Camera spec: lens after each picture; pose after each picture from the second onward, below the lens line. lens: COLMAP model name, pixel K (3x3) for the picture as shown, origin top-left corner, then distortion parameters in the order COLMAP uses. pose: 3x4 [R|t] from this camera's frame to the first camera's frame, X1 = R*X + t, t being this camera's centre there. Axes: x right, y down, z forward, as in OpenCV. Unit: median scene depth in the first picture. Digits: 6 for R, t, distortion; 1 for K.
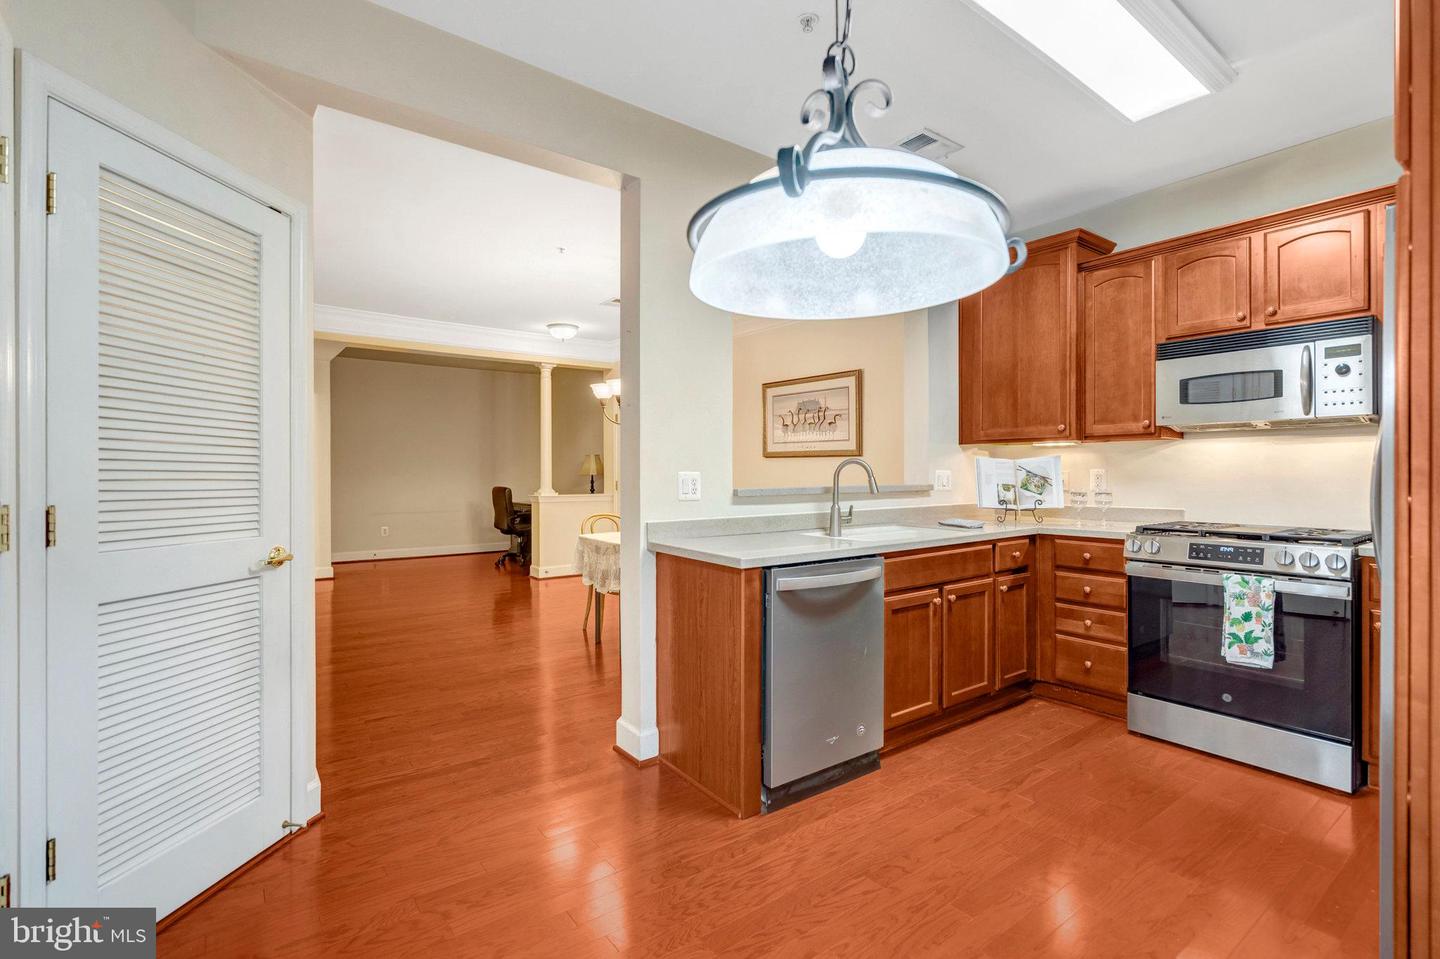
lens RADIAL K [[662.2, 0, 720.0], [0, 662.2, 479.5], [0, 0, 1]] dist [-0.001117, -0.000103]
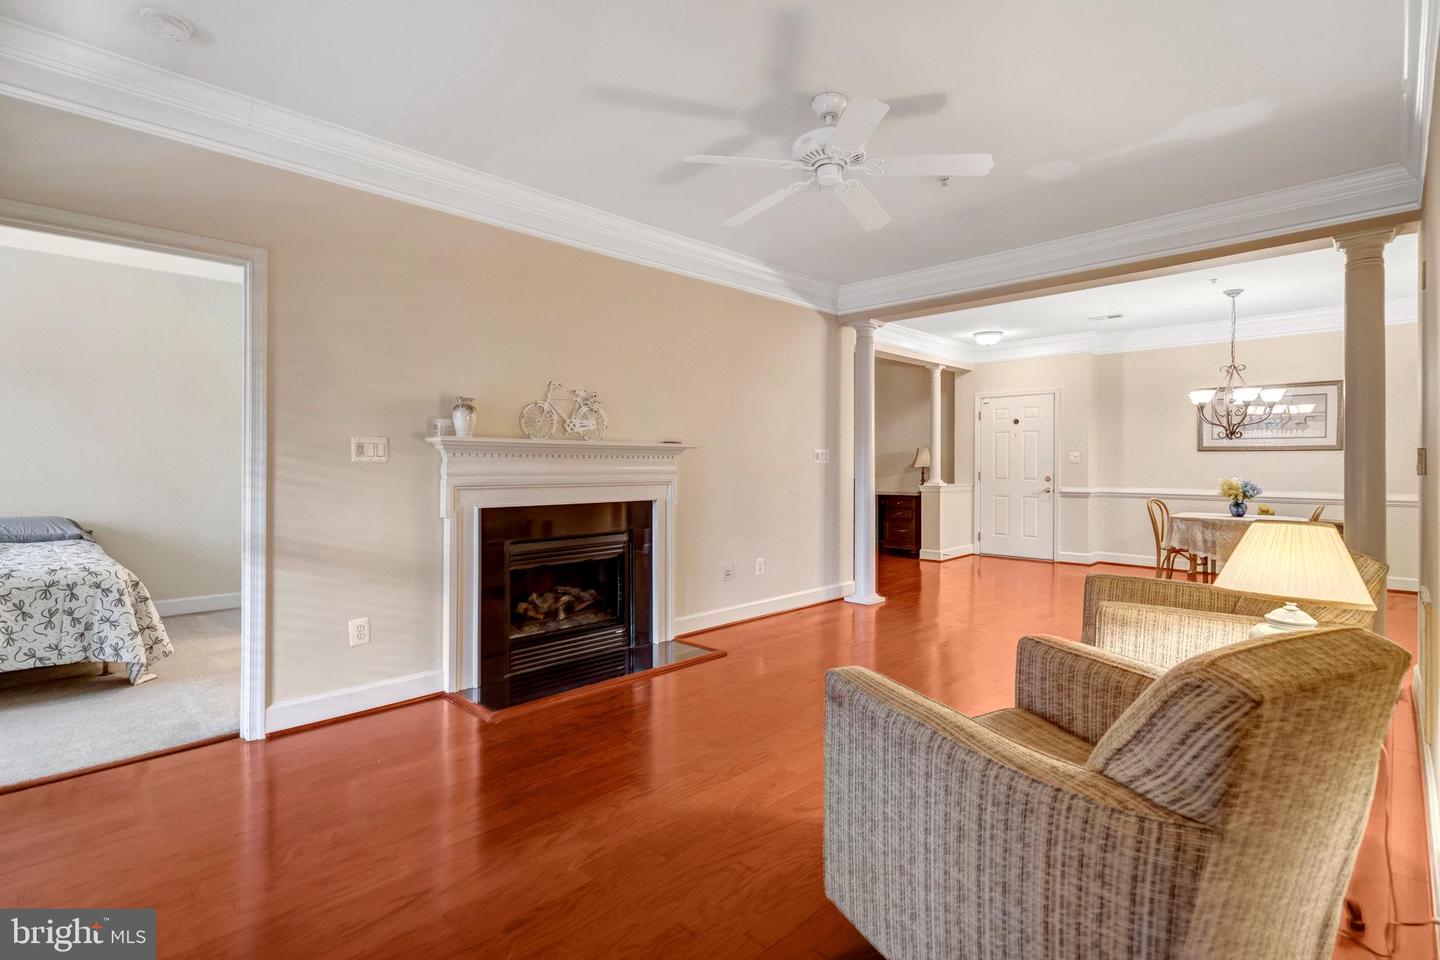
lens RADIAL K [[678.9, 0, 720.0], [0, 678.9, 480.0], [0, 0, 1]] dist [-0.002155, -0.000003]
pose [[0.989415, -0.005464, 0.145011, -1.685086], [0.003988, 0.999937, 0.010472, 0.004350], [-0.145059, -0.009783, 0.989375, -0.137926]]
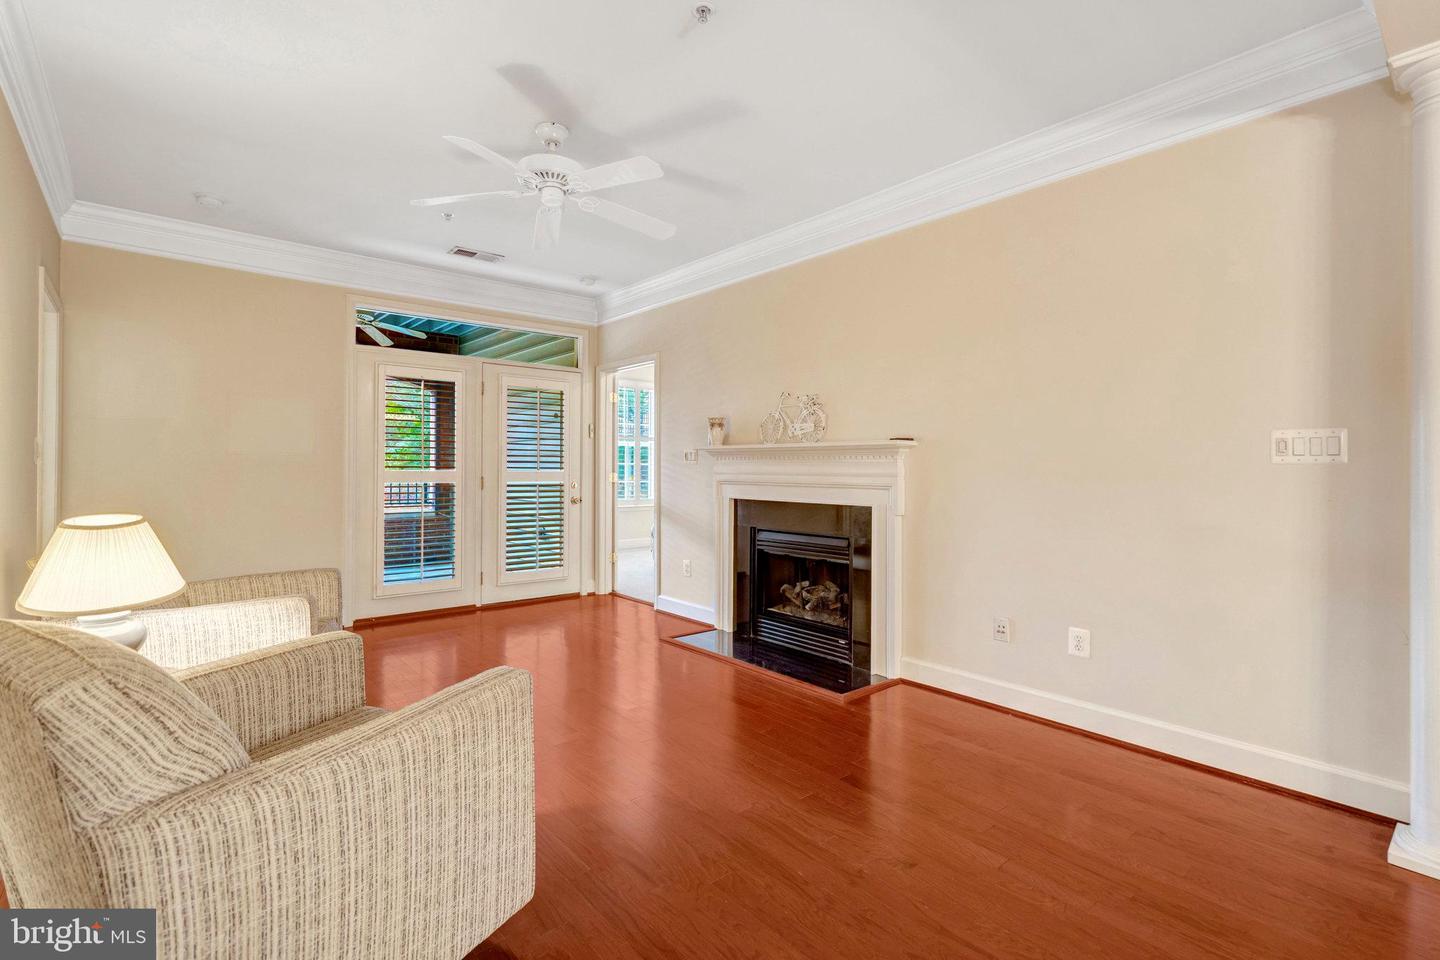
lens RADIAL K [[665.9, 0, 723.3], [0, 665.9, 466.1], [0, 0, 1]] dist [-0.000136, 0.000258]
pose [[0.067537, -0.002983, -0.997712, -0.545348], [-0.013336, 0.999903, -0.003892, -0.003684], [0.997628, 0.013569, 0.067491, 0.833290]]
